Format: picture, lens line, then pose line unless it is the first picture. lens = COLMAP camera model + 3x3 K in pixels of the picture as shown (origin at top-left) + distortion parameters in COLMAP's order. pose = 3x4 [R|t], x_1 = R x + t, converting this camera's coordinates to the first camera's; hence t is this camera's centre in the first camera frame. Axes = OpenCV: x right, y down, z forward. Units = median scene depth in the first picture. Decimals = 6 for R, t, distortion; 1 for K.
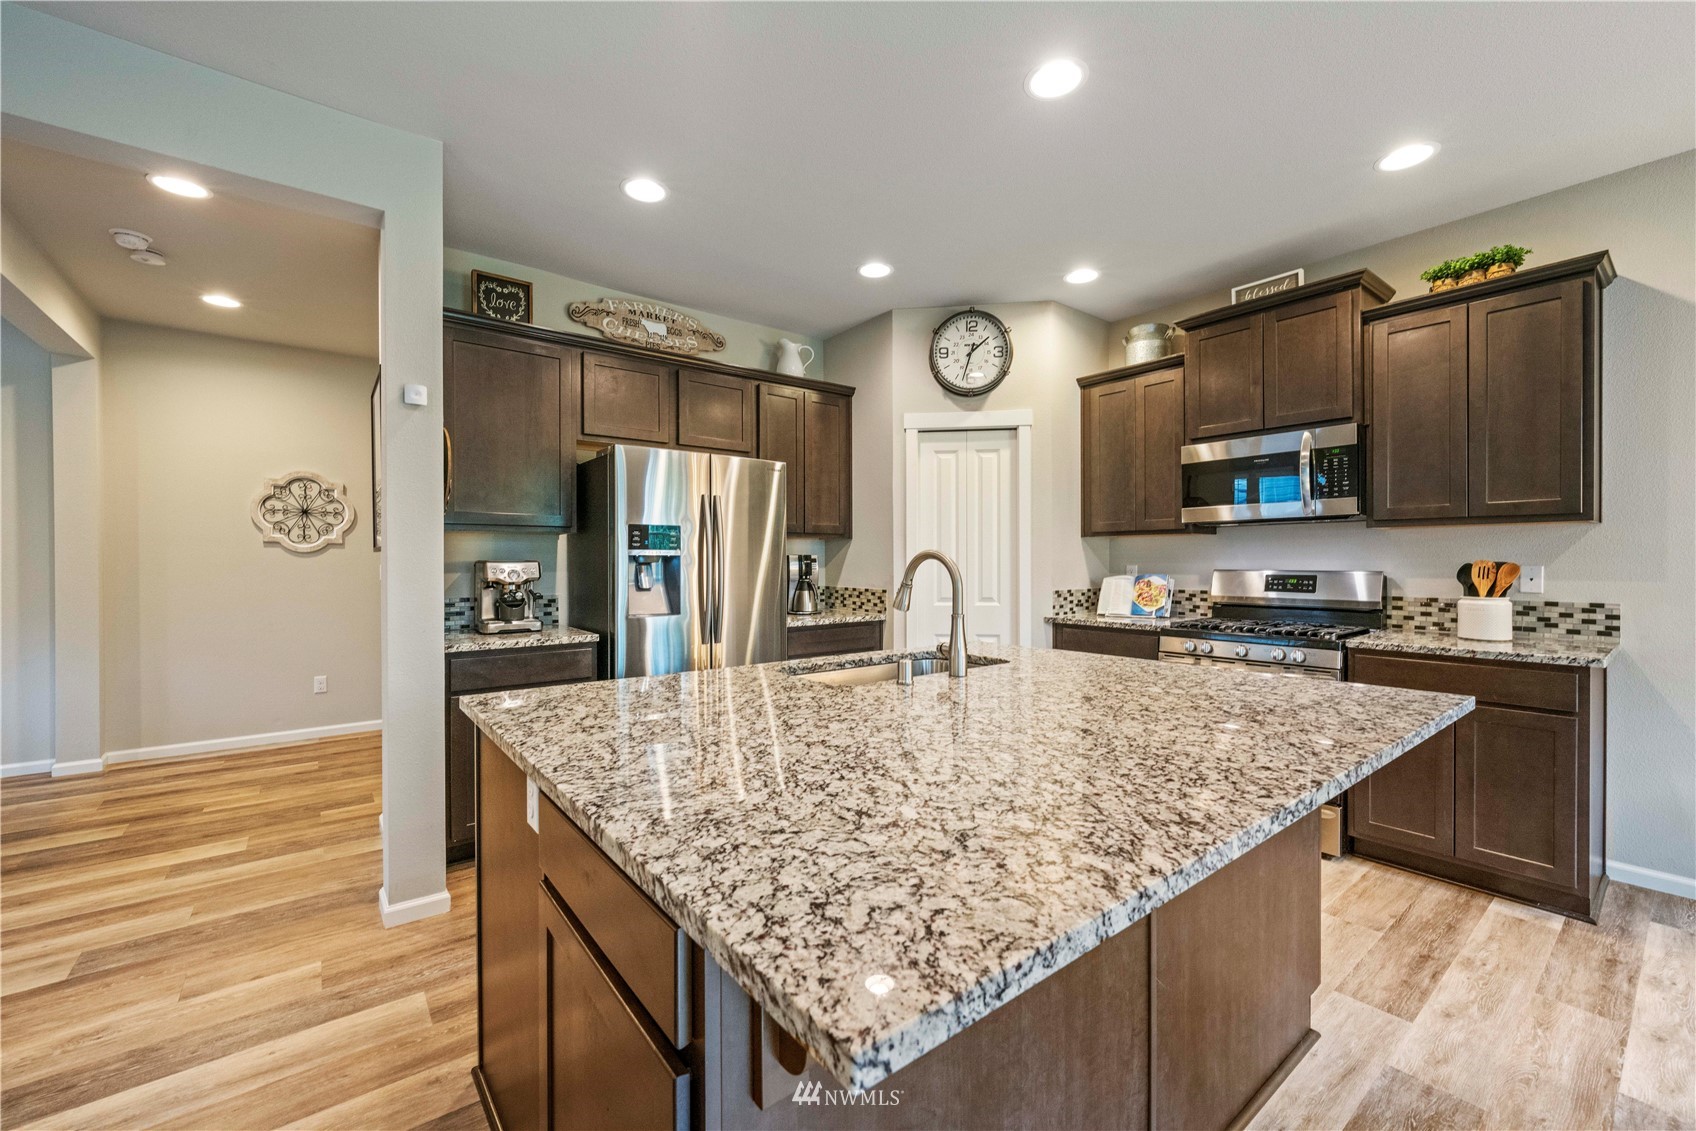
lens RADIAL K [[675.0, 0, 849.4], [0, 675.0, 564.6], [0, 0, 1]] dist [0.001170, -0.000344]
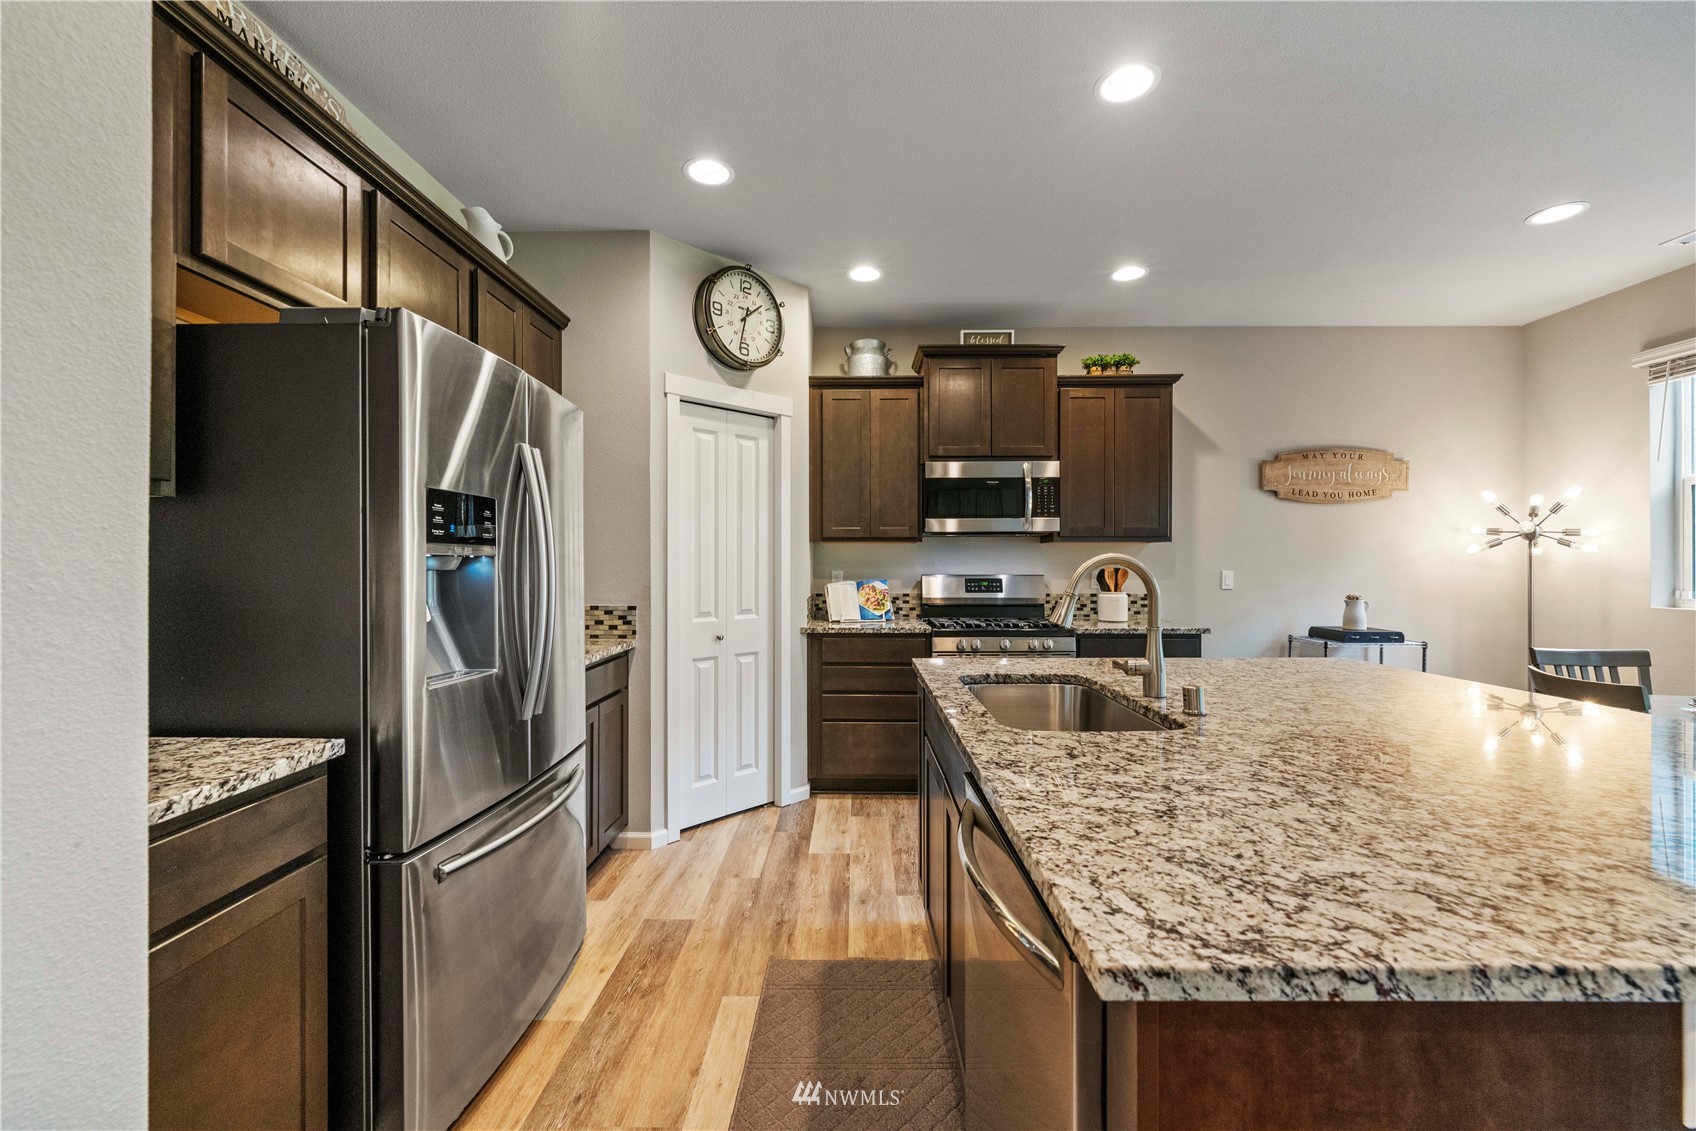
lens RADIAL K [[675.0, 0, 848.8], [0, 675.0, 566.5], [0, 0, 1]] dist [0.001170, -0.000344]
pose [[0.627480, 0.000155, 0.778633, -0.414951], [0.003522, 0.999989, -0.003037, -0.002707], [-0.778625, 0.004648, 0.627472, 0.398009]]
